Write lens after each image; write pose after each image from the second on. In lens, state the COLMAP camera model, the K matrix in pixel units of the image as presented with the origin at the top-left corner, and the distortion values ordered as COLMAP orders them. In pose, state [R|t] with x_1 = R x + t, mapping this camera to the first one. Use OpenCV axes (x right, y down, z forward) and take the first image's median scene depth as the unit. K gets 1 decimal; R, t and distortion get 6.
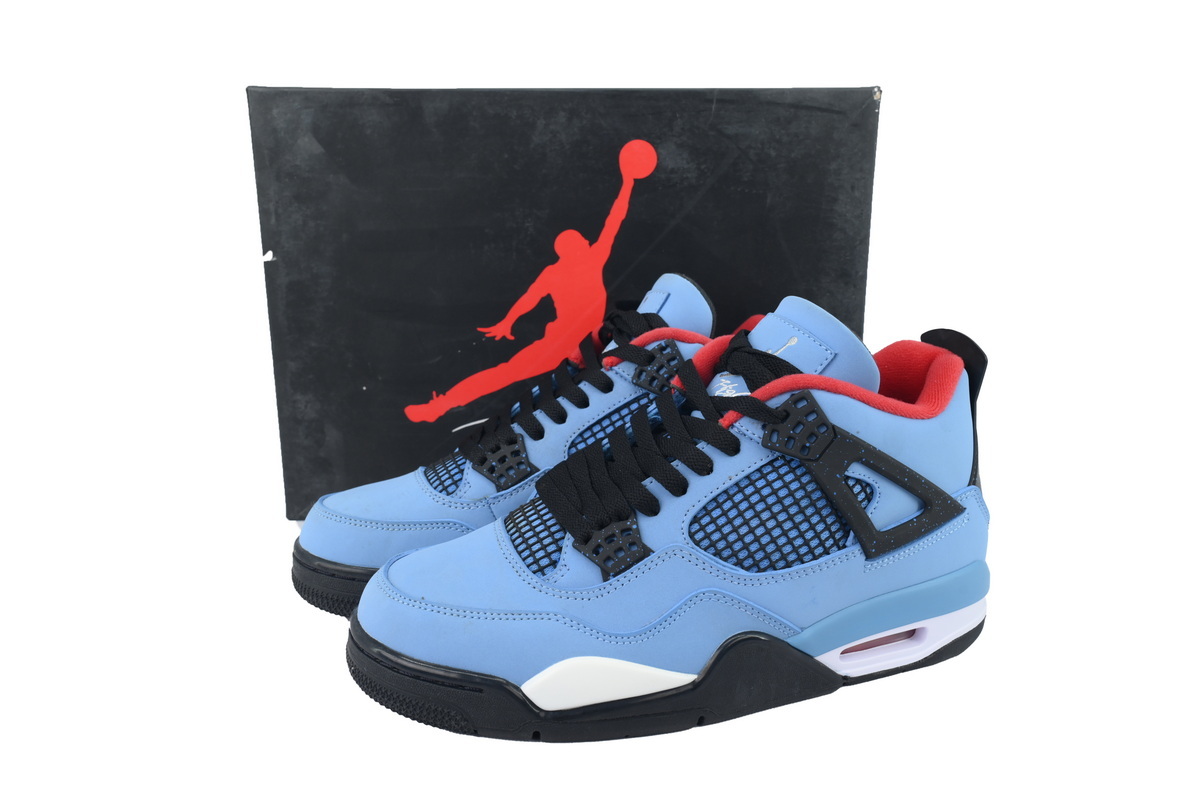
lens RADIAL K [[928.7, 0, 600.0], [0, 928.7, 400.0], [0, 0, 1]] dist [-0.002351, -0.000104]
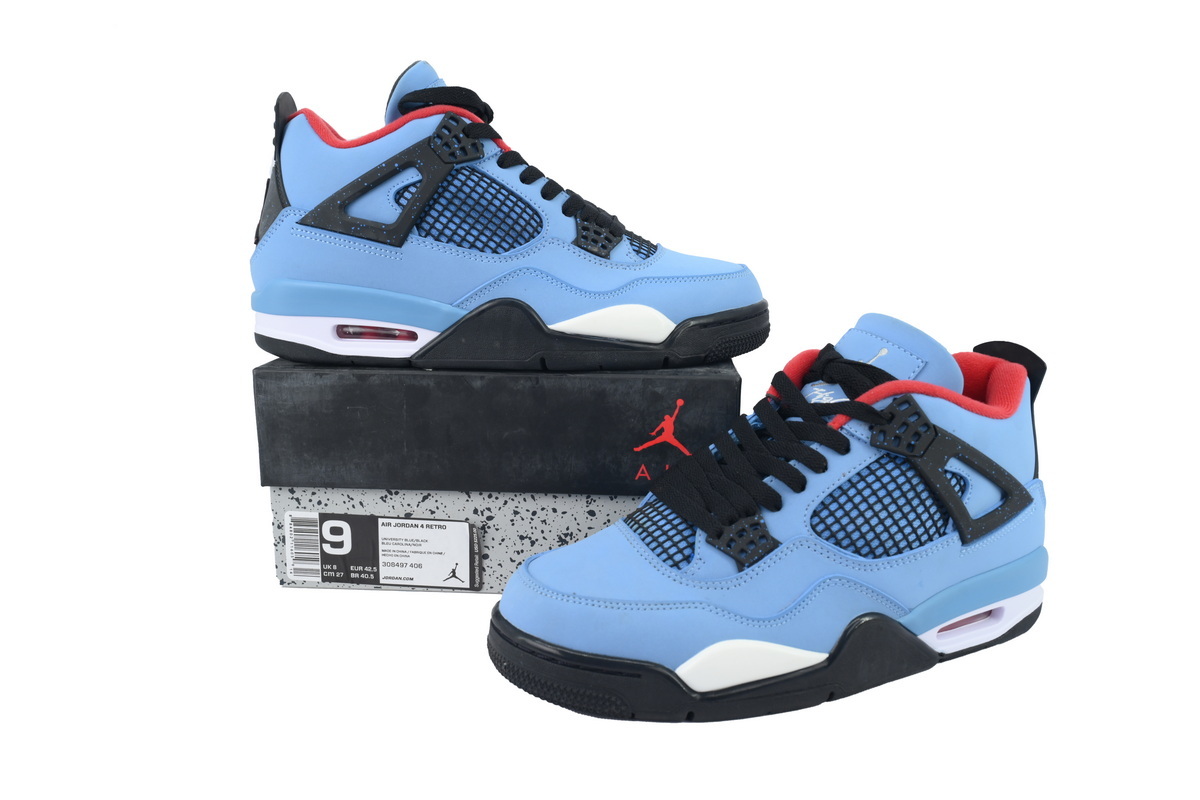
lens RADIAL K [[928.7, 0, 600.0], [0, 928.7, 400.0], [0, 0, 1]] dist [-0.002351, -0.000104]
pose [[0.995273, -0.019136, 0.095218, -0.253779], [0.022585, 0.999123, -0.035271, 0.027476], [-0.094459, 0.037255, 0.994831, -0.077684]]
